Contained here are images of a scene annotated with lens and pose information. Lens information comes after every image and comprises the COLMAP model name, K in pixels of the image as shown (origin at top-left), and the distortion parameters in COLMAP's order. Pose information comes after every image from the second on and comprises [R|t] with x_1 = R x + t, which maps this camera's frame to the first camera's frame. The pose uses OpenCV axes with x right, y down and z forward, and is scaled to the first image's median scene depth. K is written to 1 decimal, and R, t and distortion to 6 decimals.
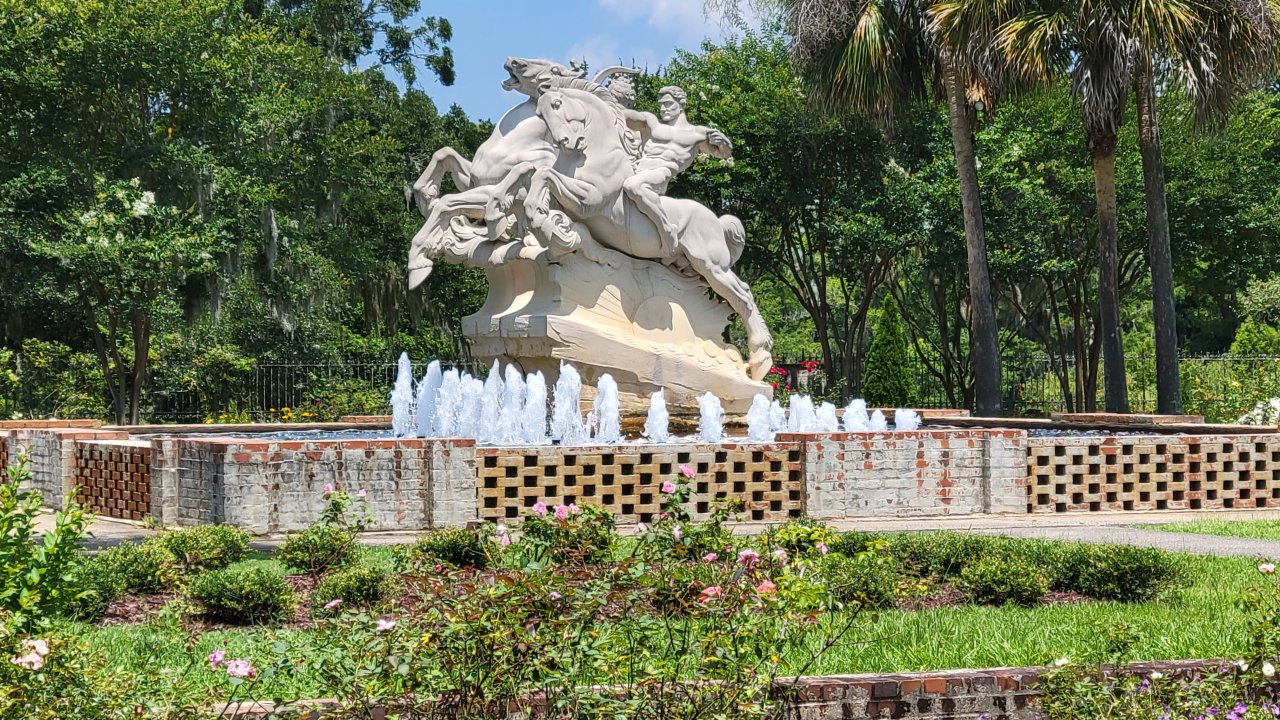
lens RADIAL K [[1501.6, 0, 640.0], [0, 1501.6, 360.0], [0, 0, 1]] dist [0.054617, -0.024677]
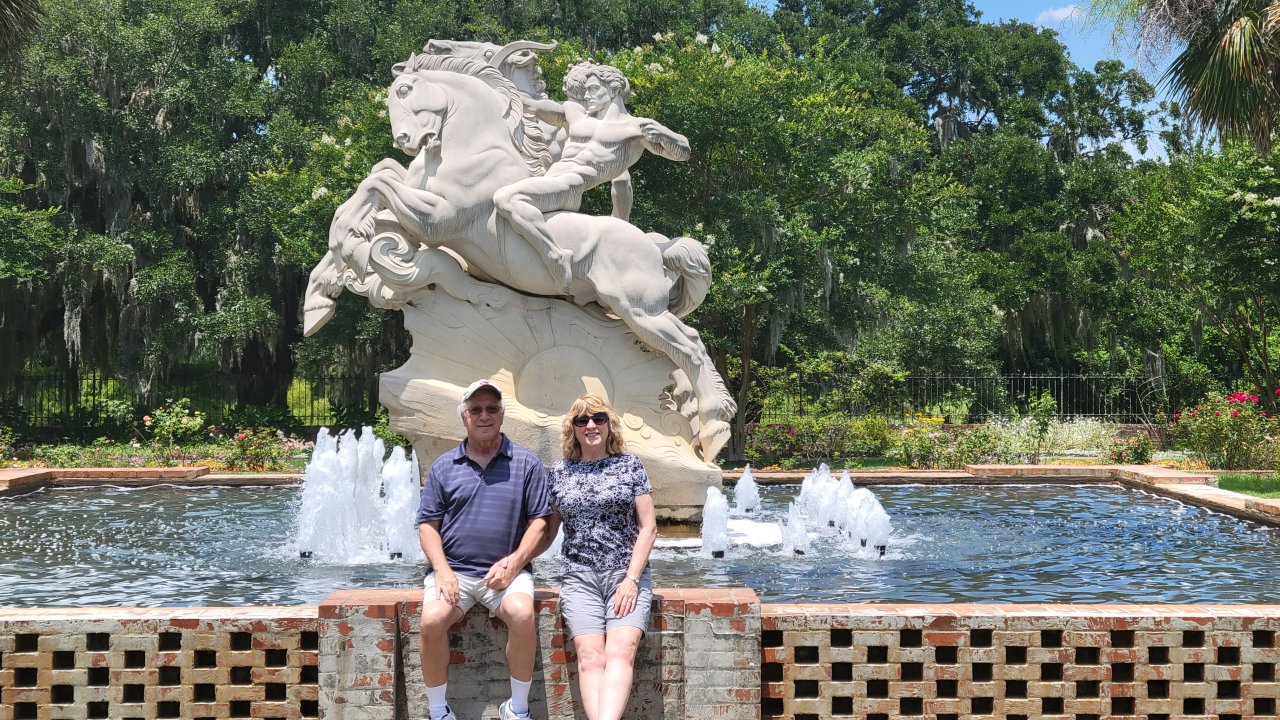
lens RADIAL K [[1501.6, 0, 640.0], [0, 1501.6, 360.0], [0, 0, 1]] dist [0.054617, -0.024677]
pose [[0.968623, 0.004006, -0.248501, 0.330666], [-0.009302, 0.999754, -0.020140, -0.030405], [0.248360, 0.021819, 0.968422, 0.414450]]
